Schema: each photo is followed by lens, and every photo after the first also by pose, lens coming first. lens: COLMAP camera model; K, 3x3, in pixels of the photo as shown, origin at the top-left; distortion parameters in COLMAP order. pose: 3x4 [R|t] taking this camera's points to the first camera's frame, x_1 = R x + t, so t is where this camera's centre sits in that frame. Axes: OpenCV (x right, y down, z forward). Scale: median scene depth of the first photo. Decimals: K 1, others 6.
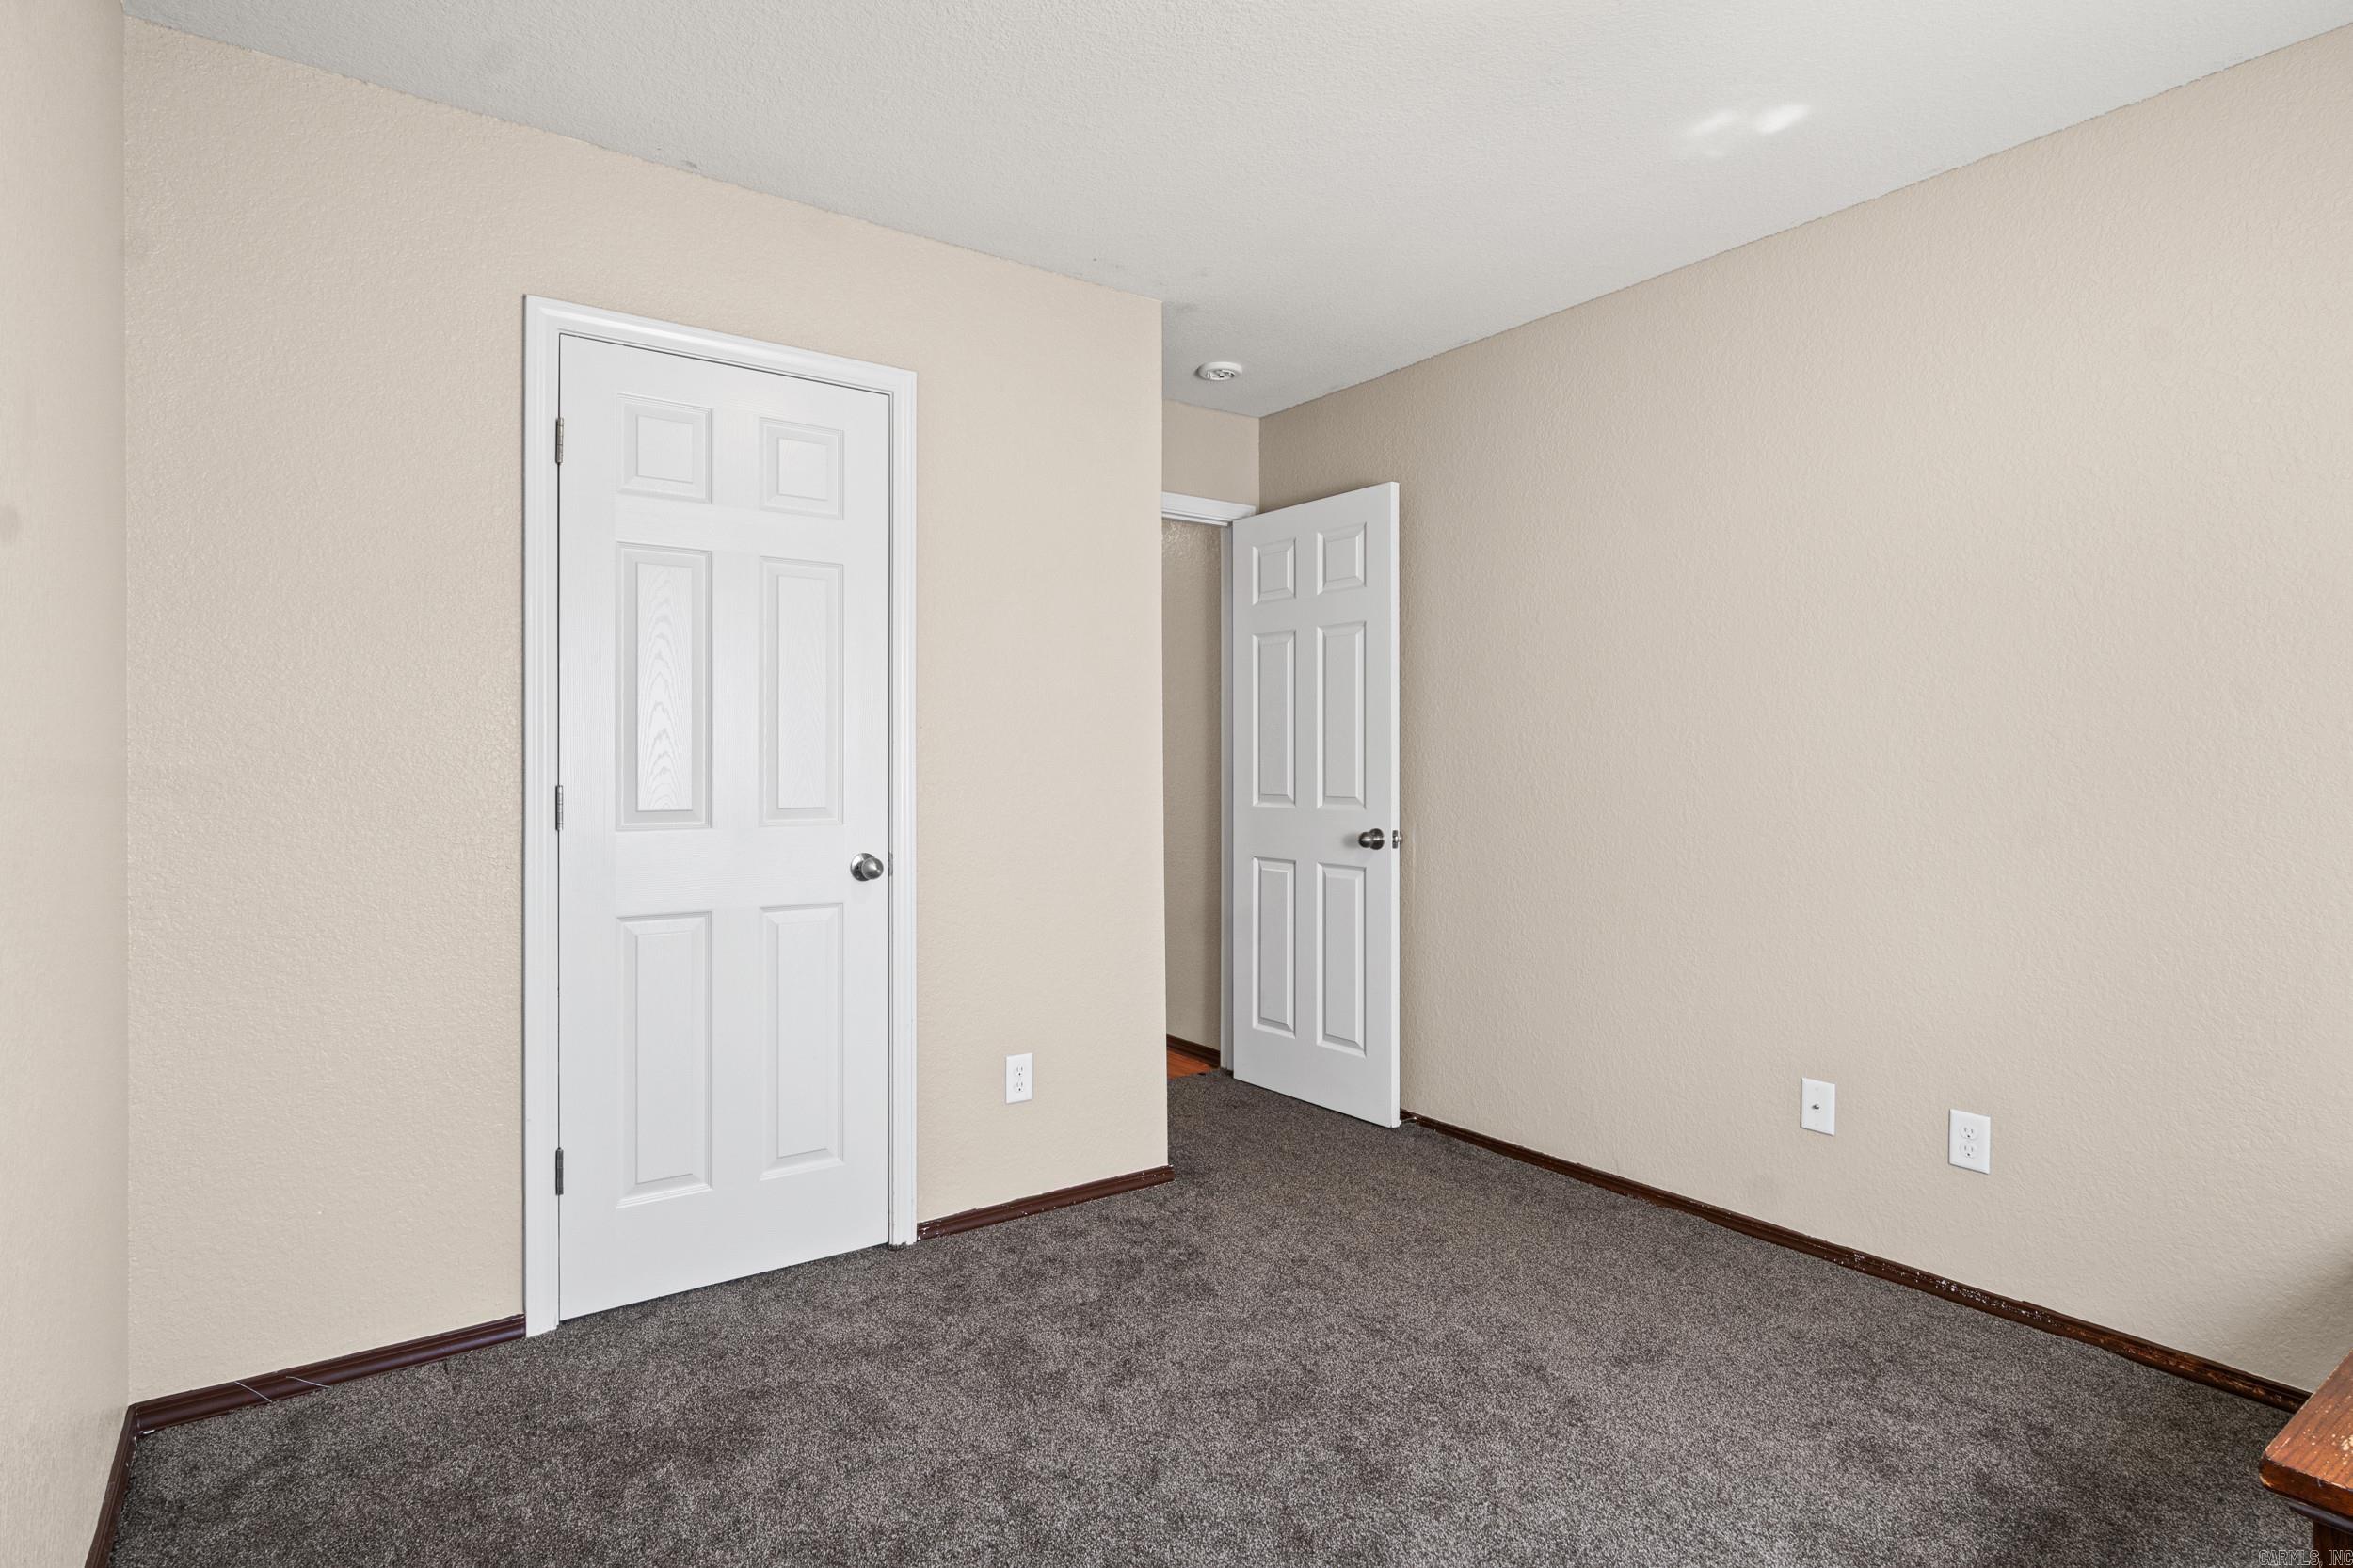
lens RADIAL K [[1193.4, 0, 1174.0], [0, 1193.4, 787.2], [0, 0, 1]] dist [-0.012742, 0.000605]
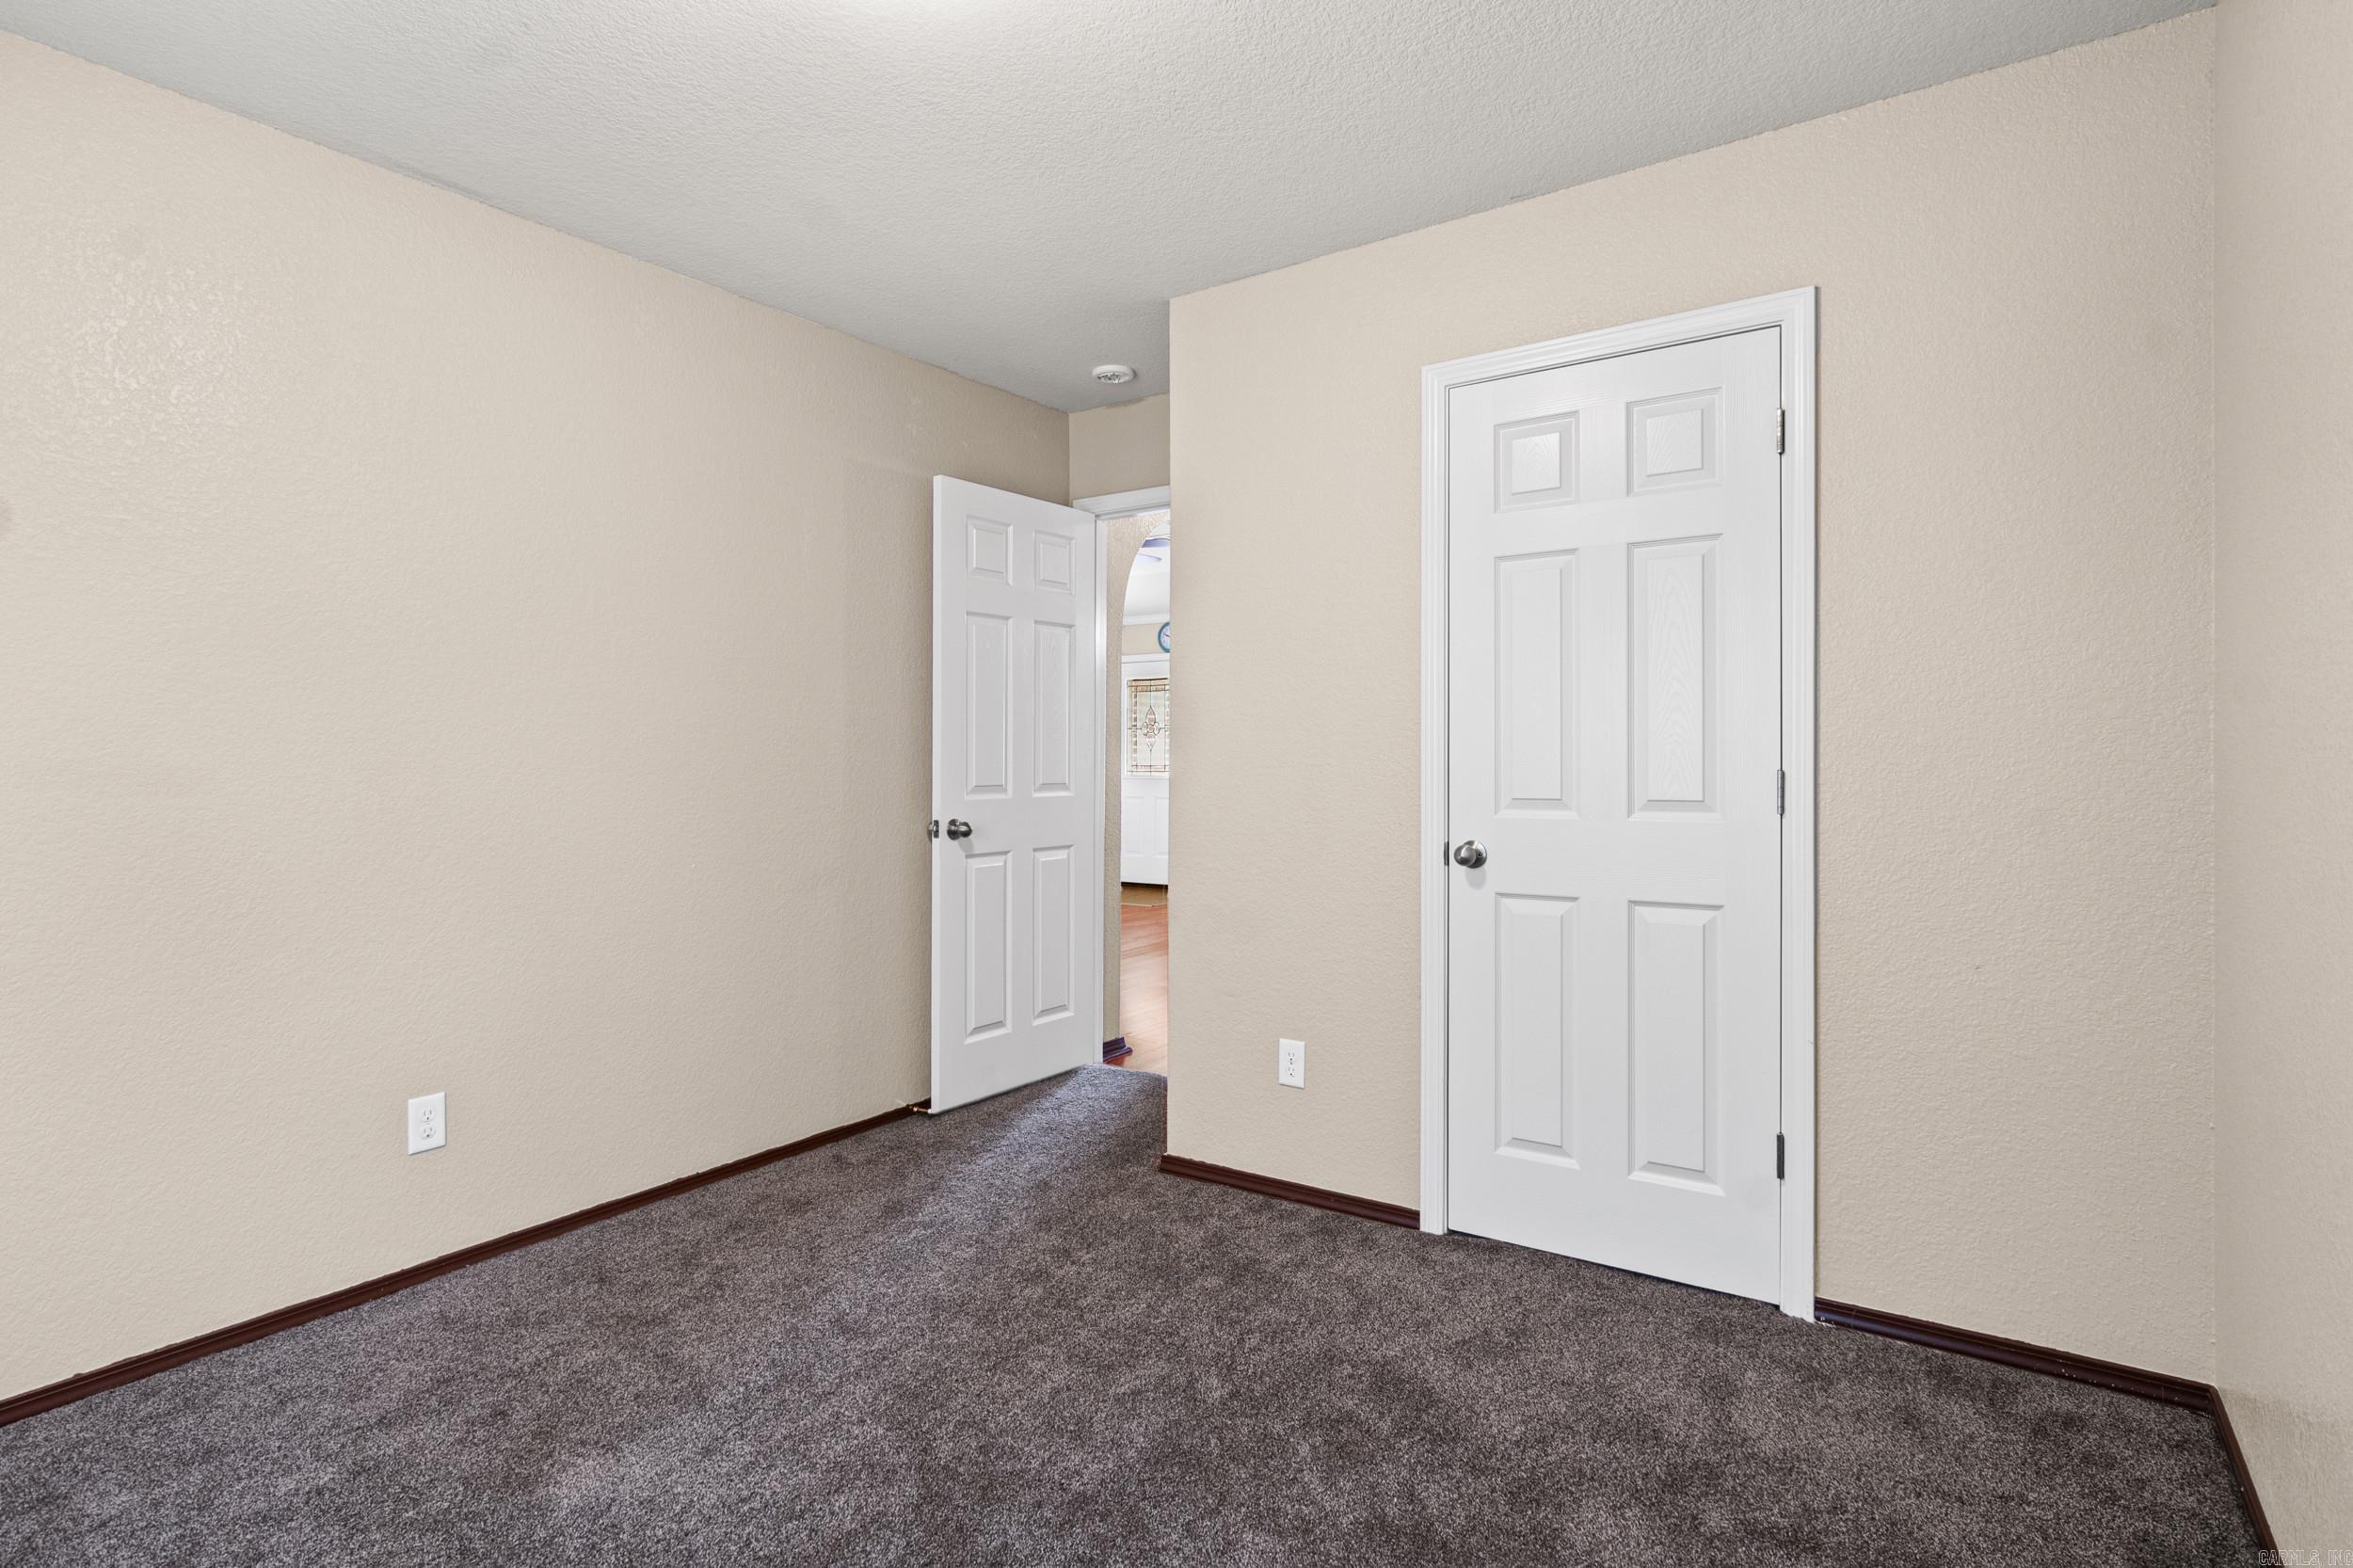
lens RADIAL K [[1193.4, 0, 1175.0], [0, 1193.4, 767.4], [0, 0, 1]] dist [-0.012742, 0.000605]
pose [[0.336901, 0.003291, -0.941534, 0.480803], [-0.006332, 0.999979, 0.001230, -0.006847], [0.941519, 0.005547, 0.336915, 0.334373]]
